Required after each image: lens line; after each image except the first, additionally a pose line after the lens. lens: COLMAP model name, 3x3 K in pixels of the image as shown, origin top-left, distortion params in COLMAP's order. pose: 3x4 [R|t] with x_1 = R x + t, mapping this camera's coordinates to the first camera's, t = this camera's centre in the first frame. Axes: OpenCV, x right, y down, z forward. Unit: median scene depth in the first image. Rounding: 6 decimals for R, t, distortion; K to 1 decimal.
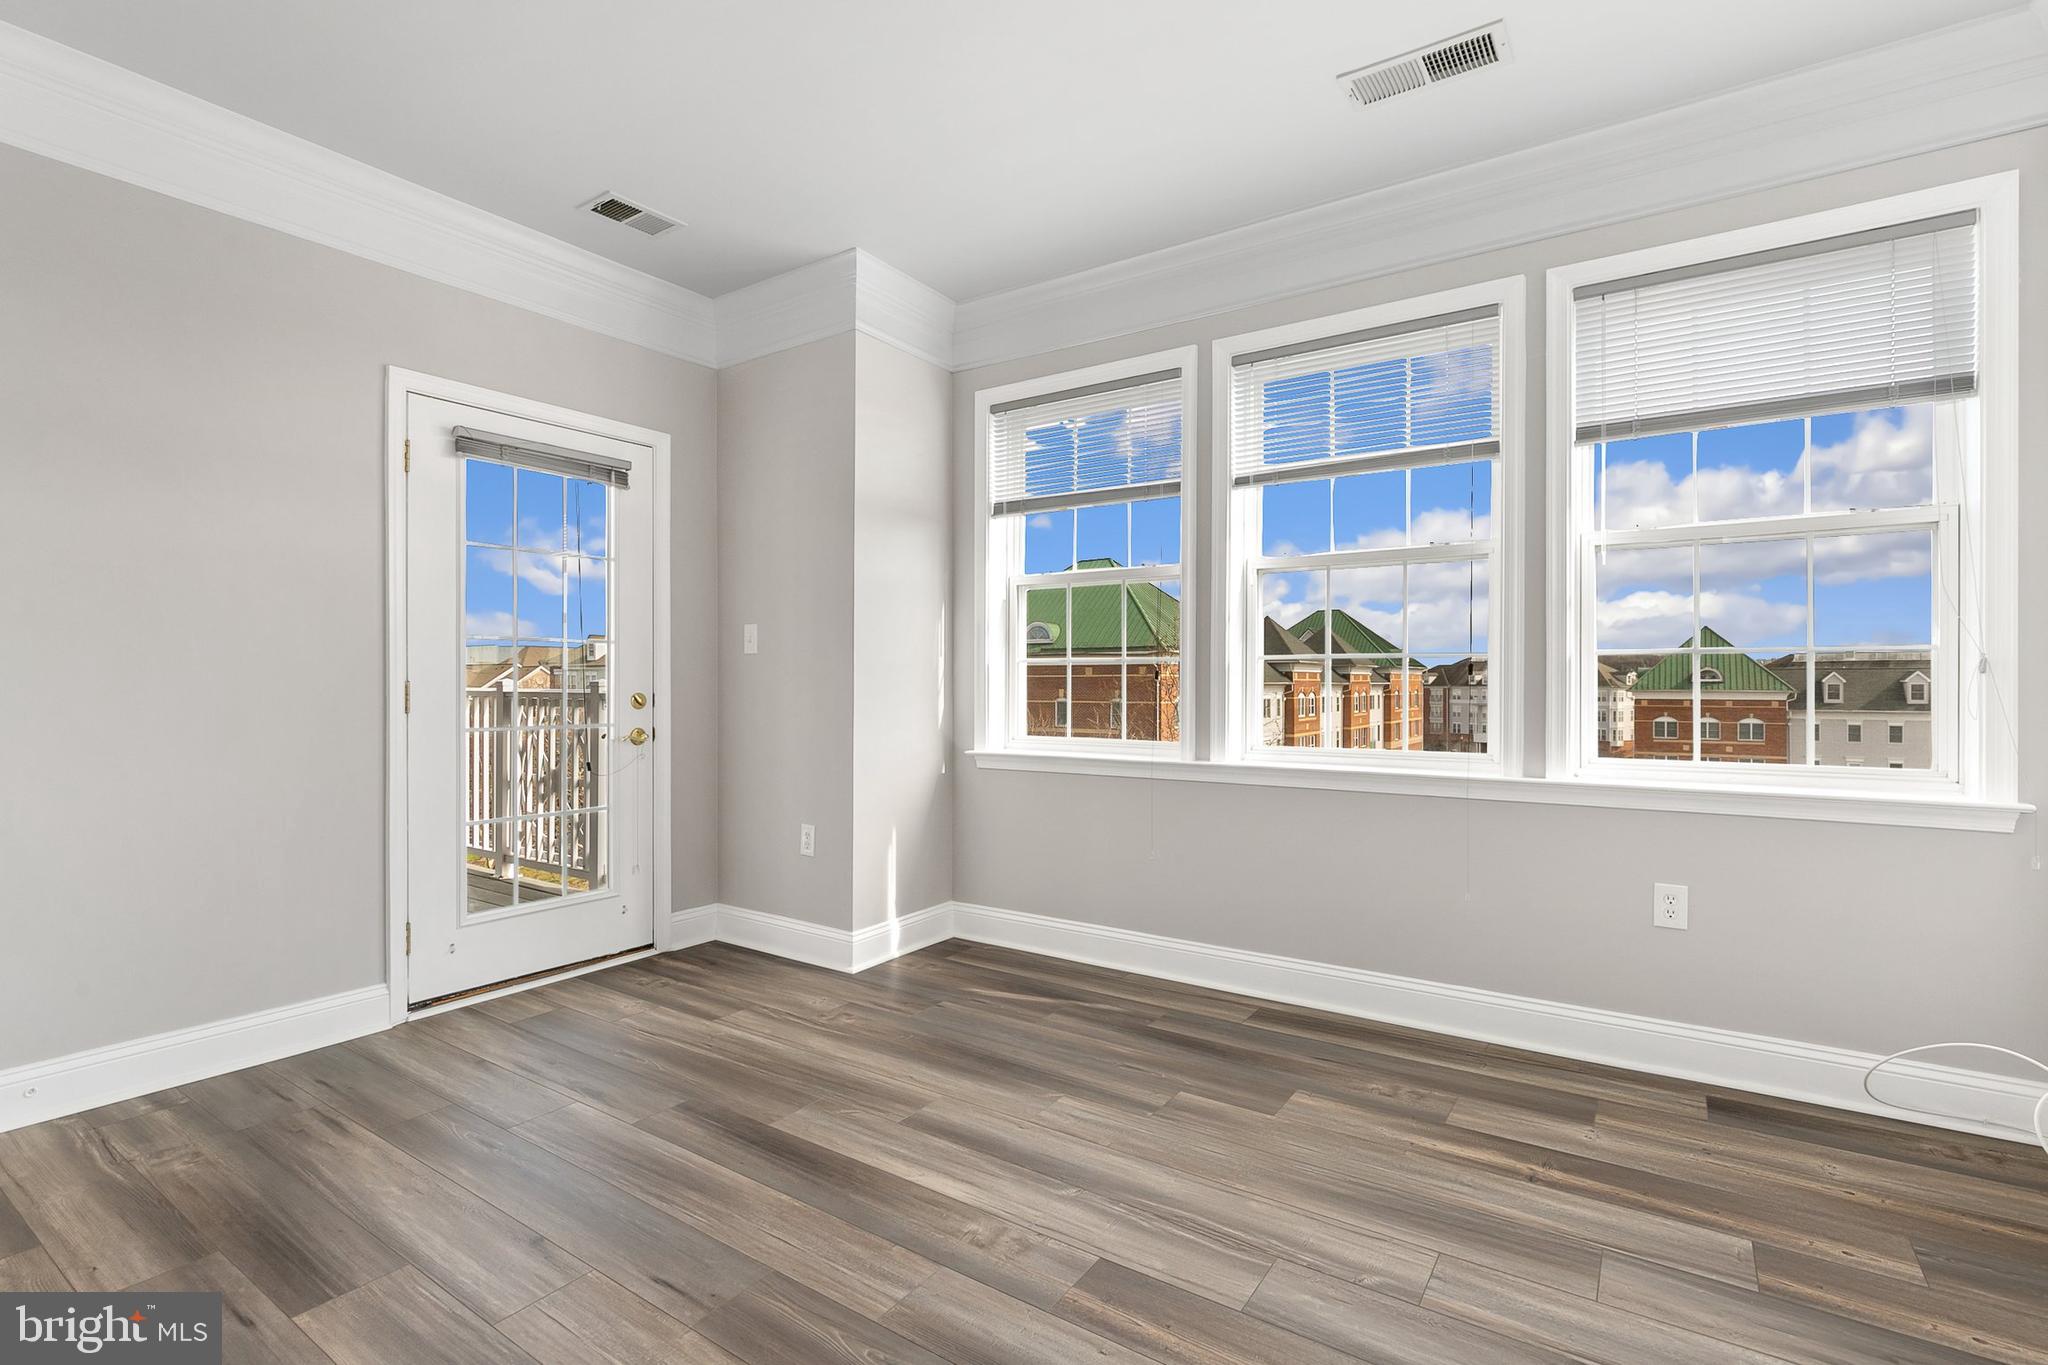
lens RADIAL K [[949.5, 0, 1016.2], [0, 949.5, 689.2], [0, 0, 1]] dist [-0.002955, -0.000351]
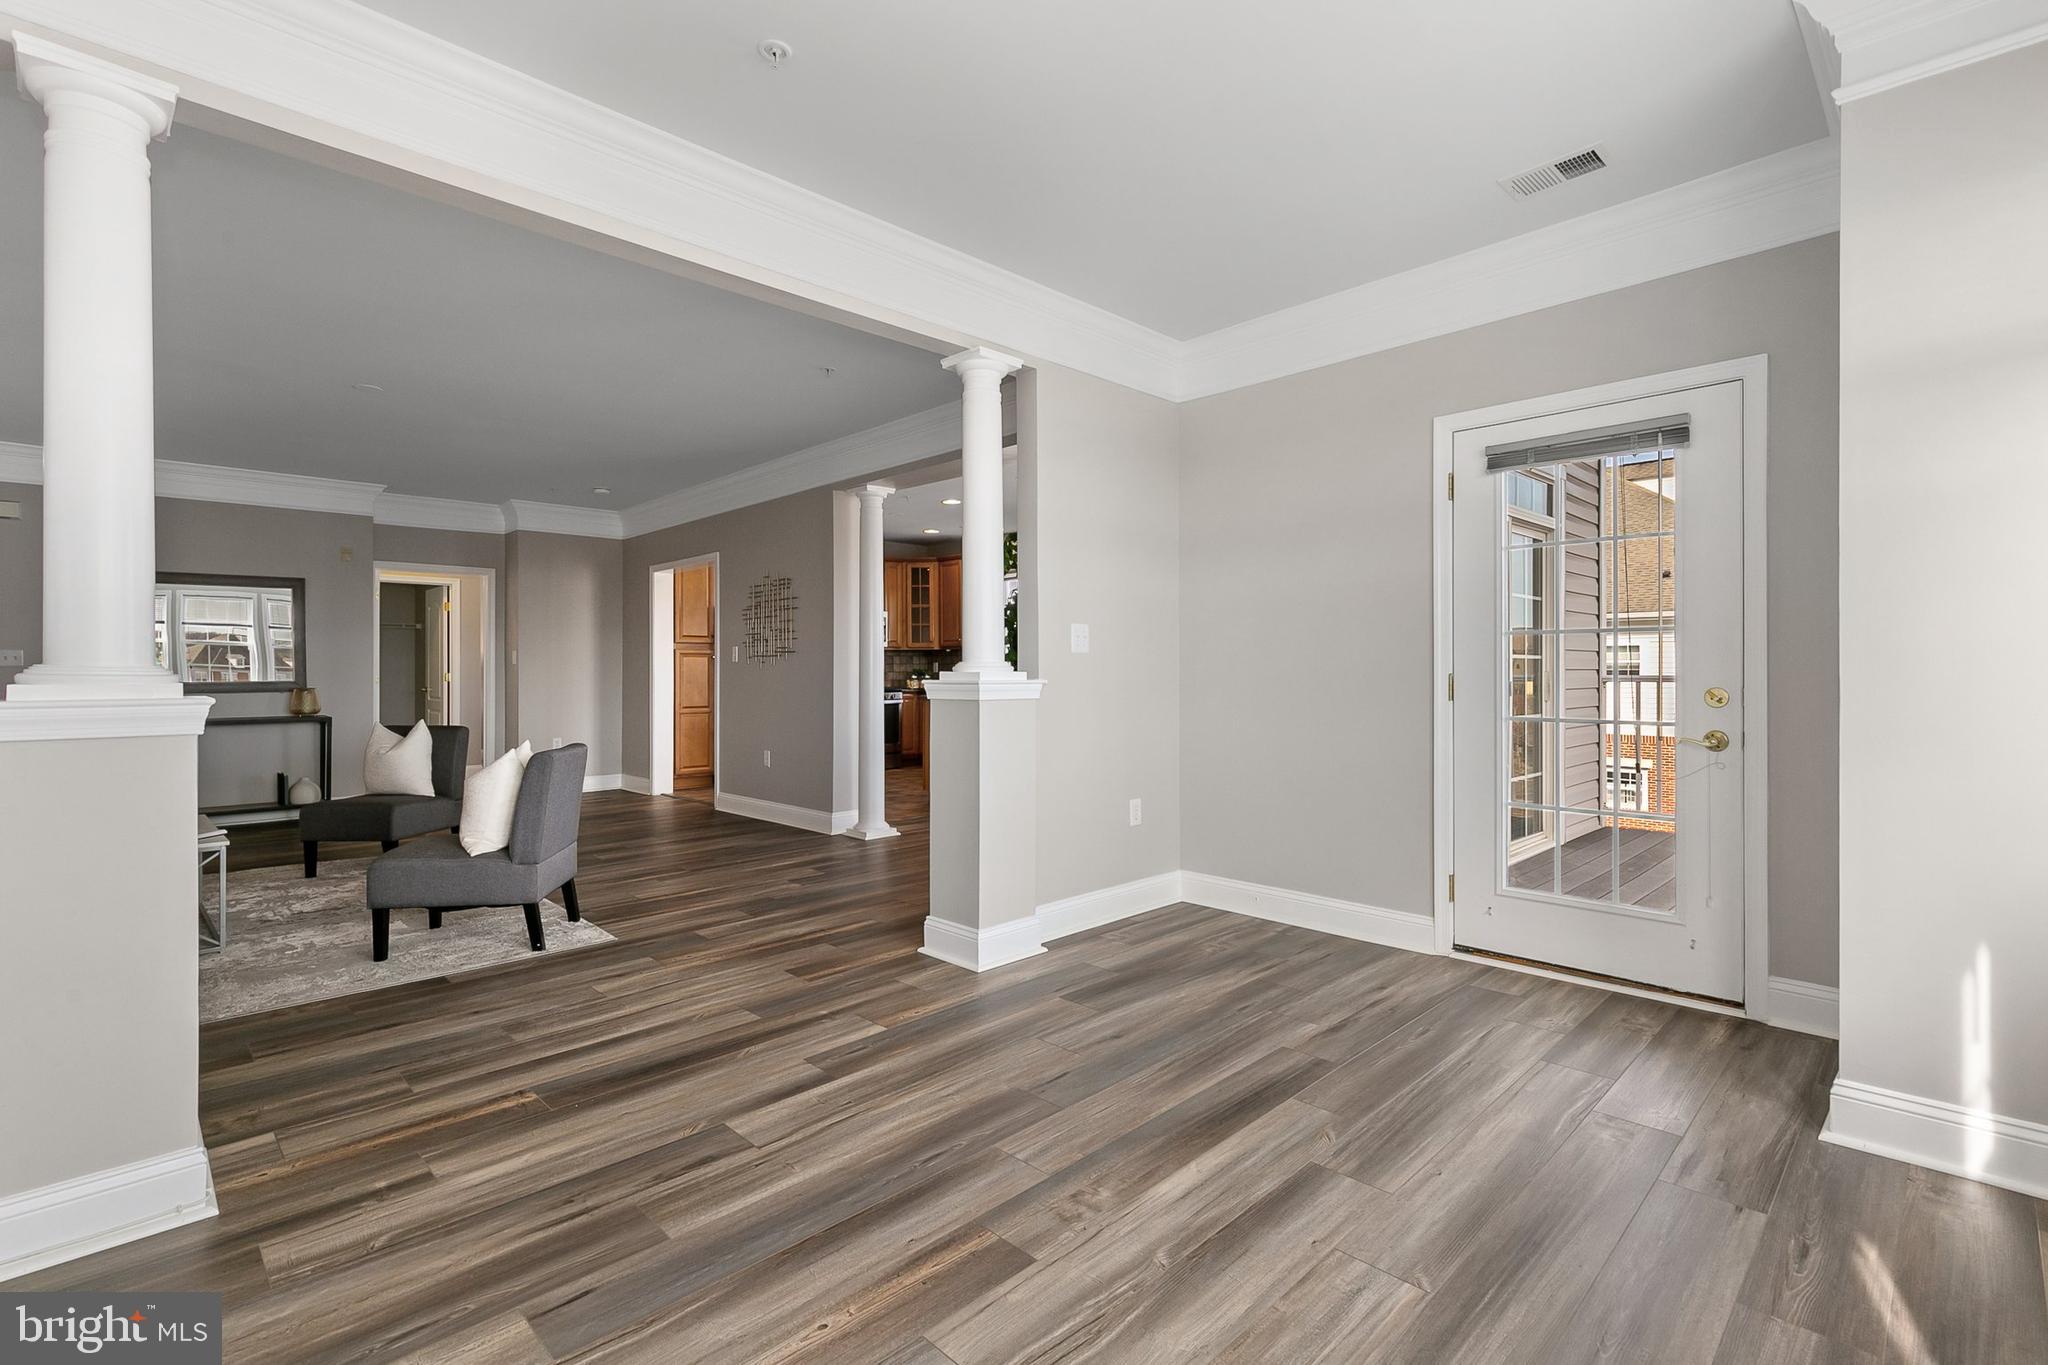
lens RADIAL K [[924.0, 0, 1023.0], [0, 924.0, 671.9], [0, 0, 1]] dist [0.008374, -0.001322]
pose [[-0.187971, 0.000130, -0.982175, 0.534080], [-0.003679, 0.999993, 0.000837, -0.008907], [0.982168, 0.003771, -0.187970, 0.595838]]
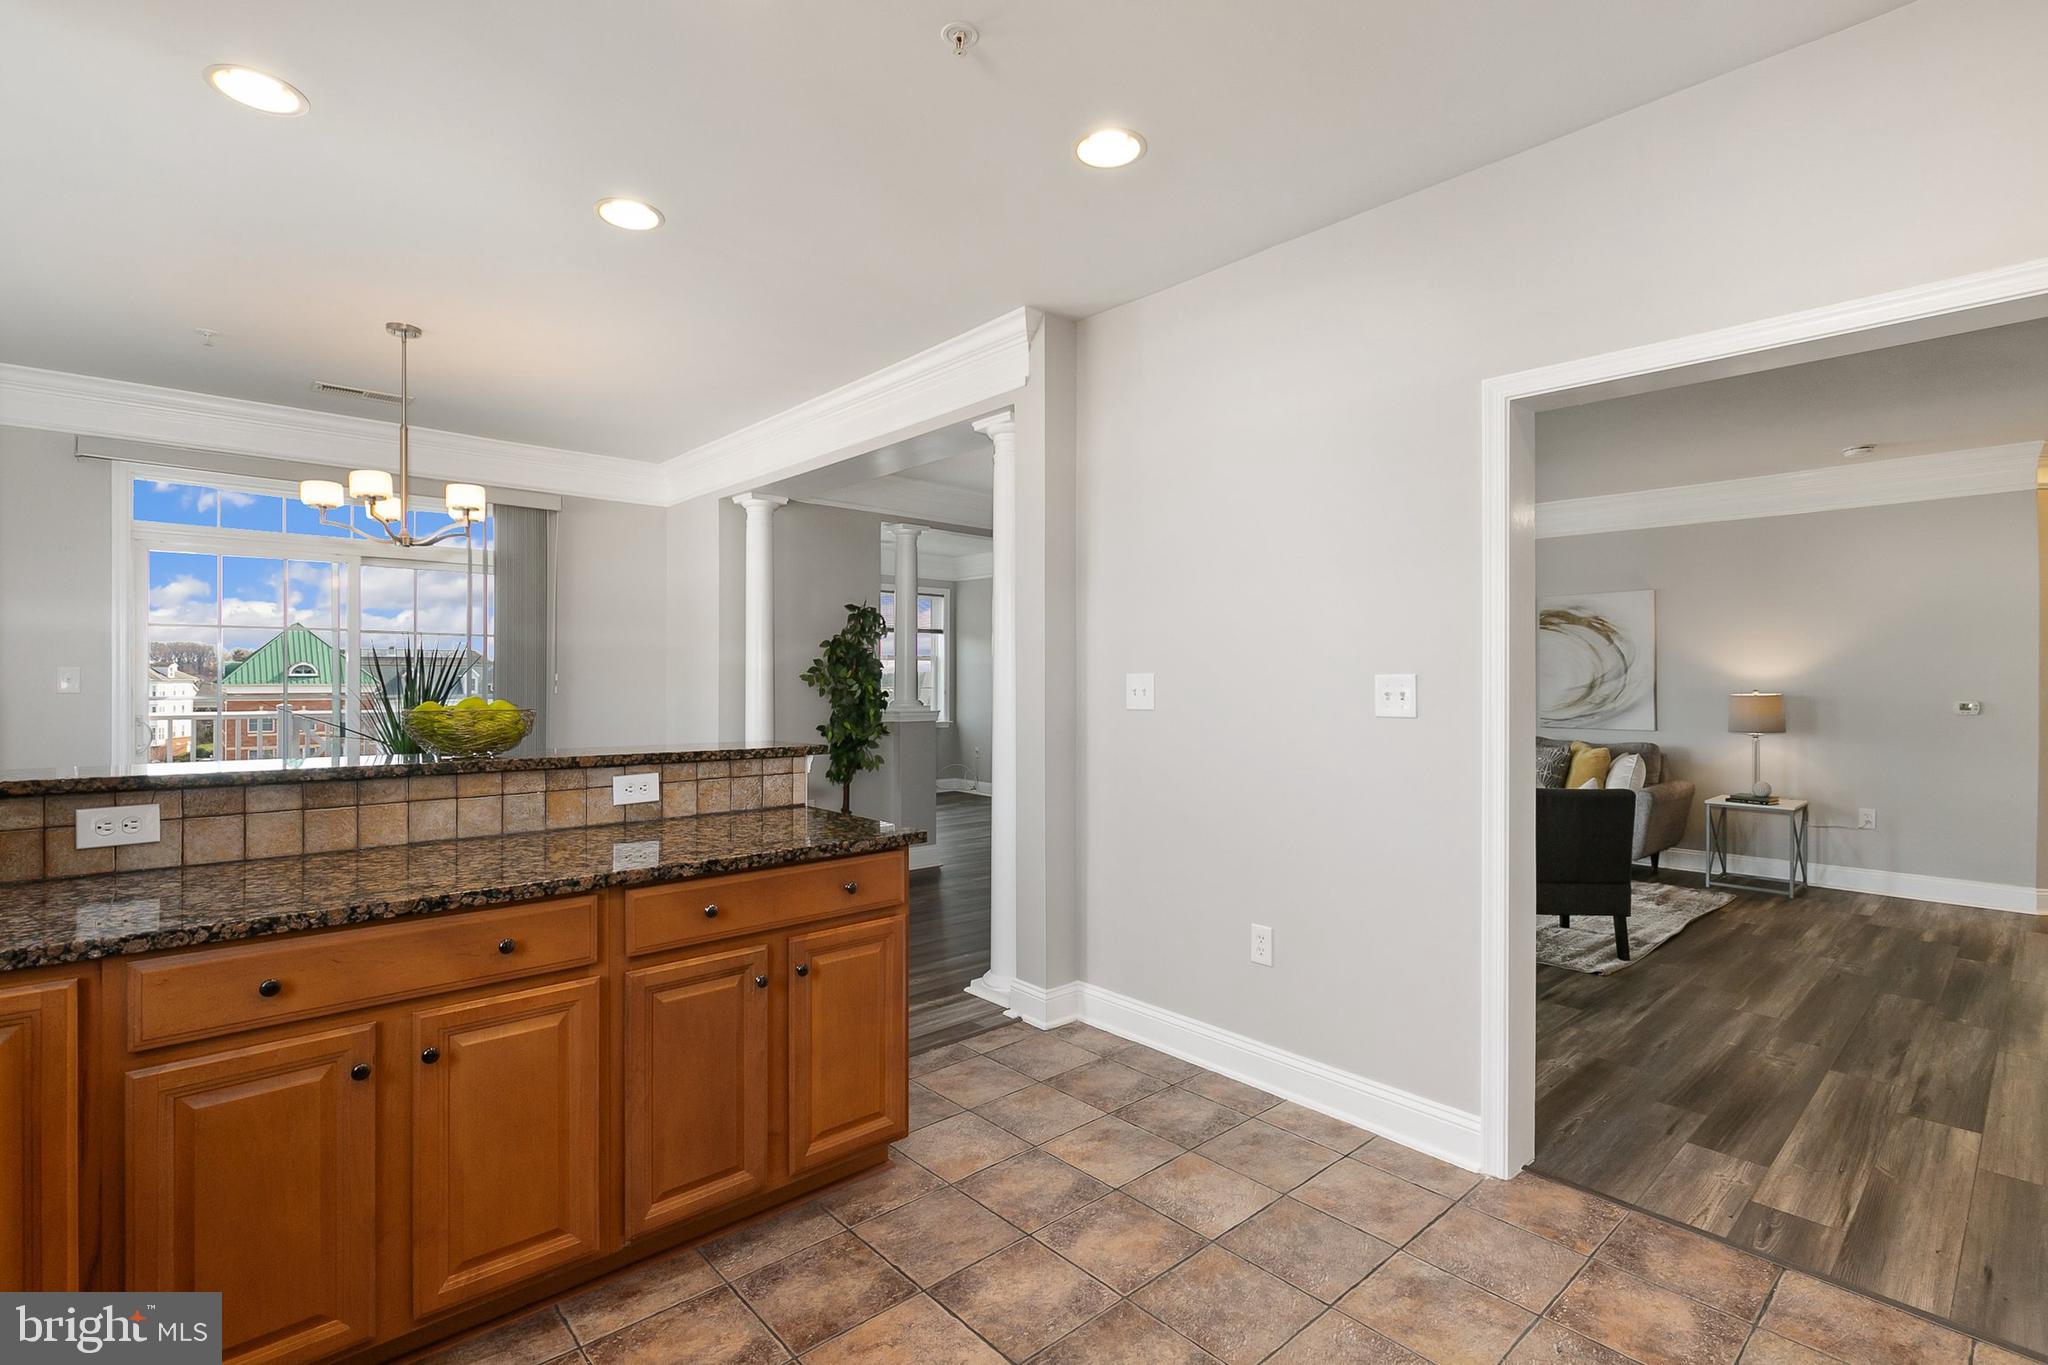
lens RADIAL K [[944.4, 0, 1024.0], [0, 944.4, 682.5], [0, 0, 1]] dist [-0.008389, -0.000003]
pose [[0.232769, -0.004871, 0.972520, -2.259054], [0.003798, 0.999984, 0.004099, -0.060925], [-0.972525, 0.002740, 0.232784, -0.309411]]
